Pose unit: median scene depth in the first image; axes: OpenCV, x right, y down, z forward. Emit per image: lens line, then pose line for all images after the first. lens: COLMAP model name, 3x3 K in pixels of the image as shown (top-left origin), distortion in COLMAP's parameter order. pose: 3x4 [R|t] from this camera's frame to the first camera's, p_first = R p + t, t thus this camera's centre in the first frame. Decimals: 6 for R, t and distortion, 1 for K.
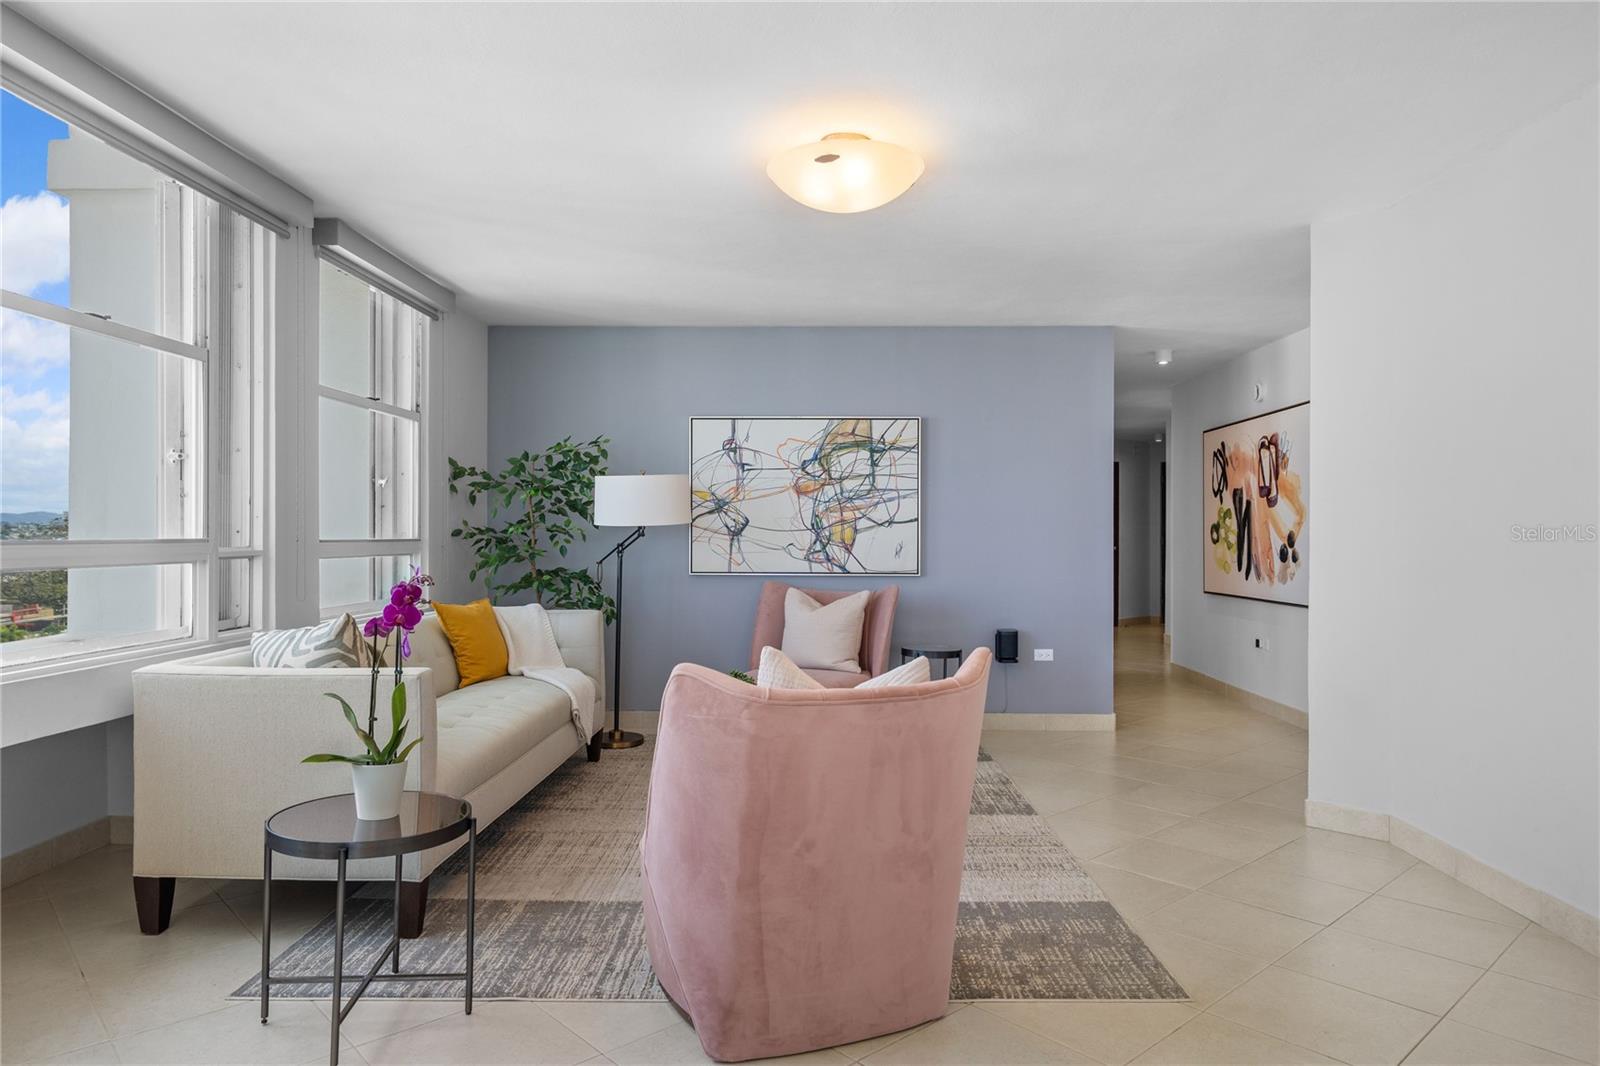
lens RADIAL K [[991.4, 0, 798.5], [0, 991.4, 541.0], [0, 0, 1]] dist [0.001813, -0.000553]
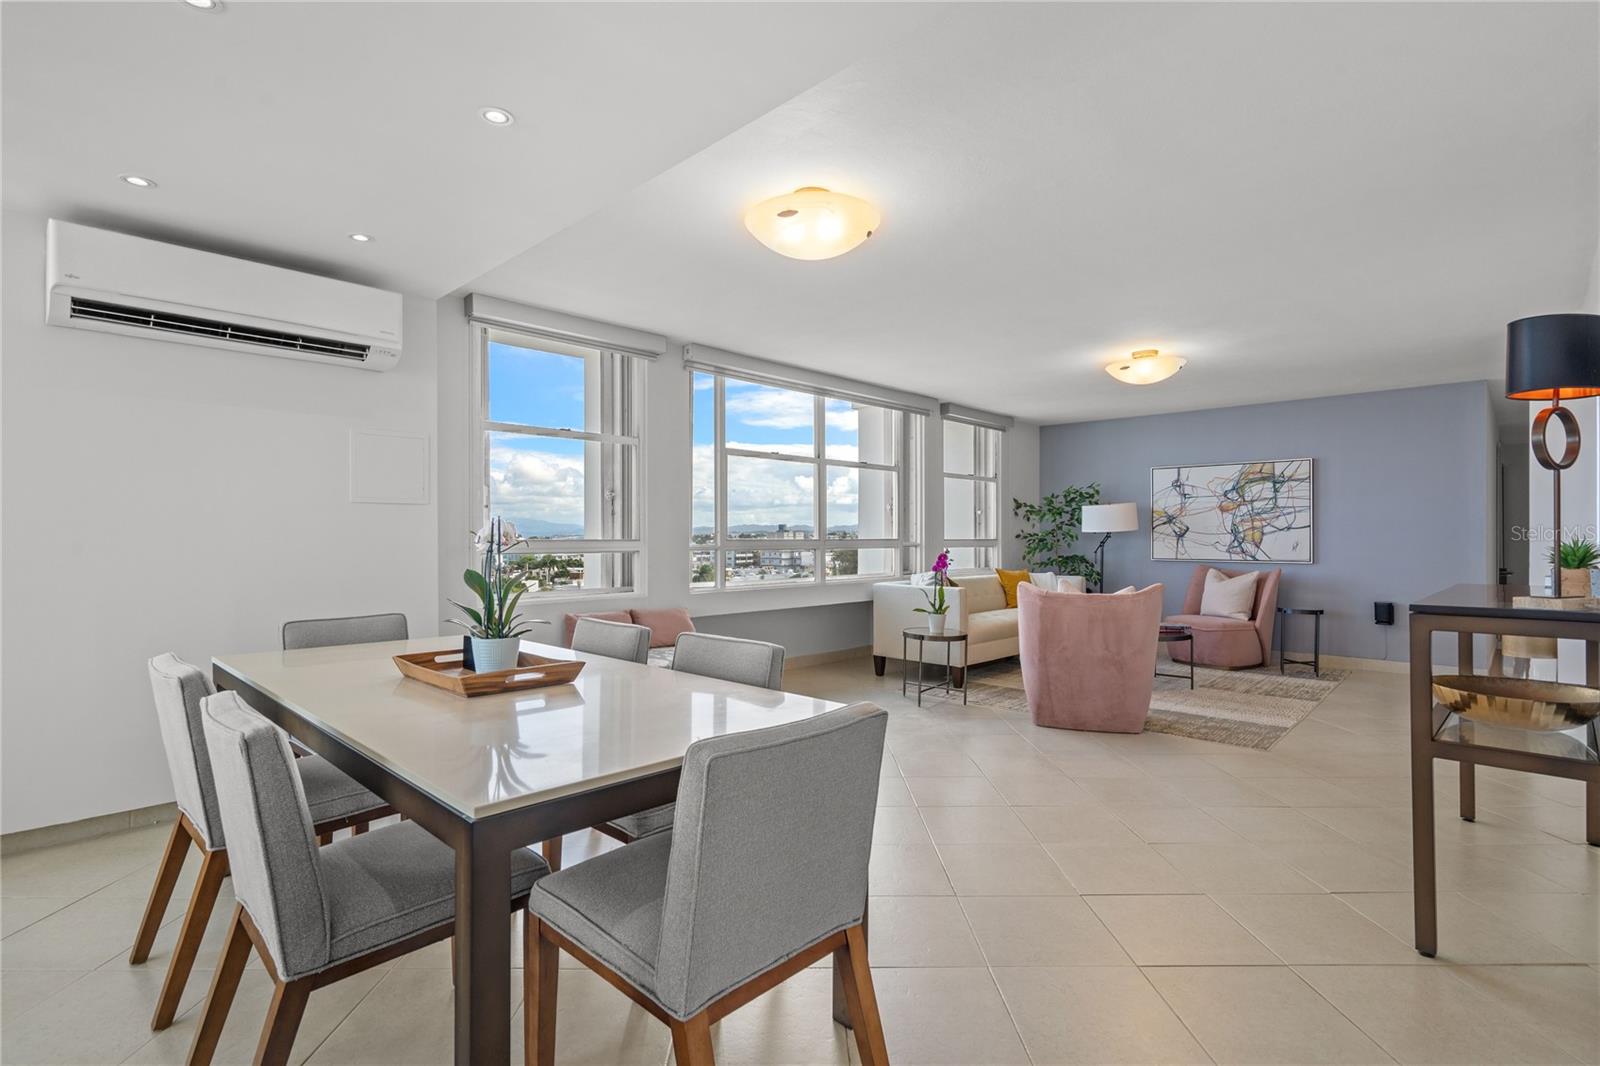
lens RADIAL K [[747.7, 0, 801.1], [0, 747.7, 537.0], [0, 0, 1]] dist [0.005566, 0.000808]
pose [[0.744322, -0.003153, -0.667813, 0.326066], [-0.001520, 0.999978, -0.006415, 0.003693], [0.667819, 0.005790, 0.744302, -0.396676]]
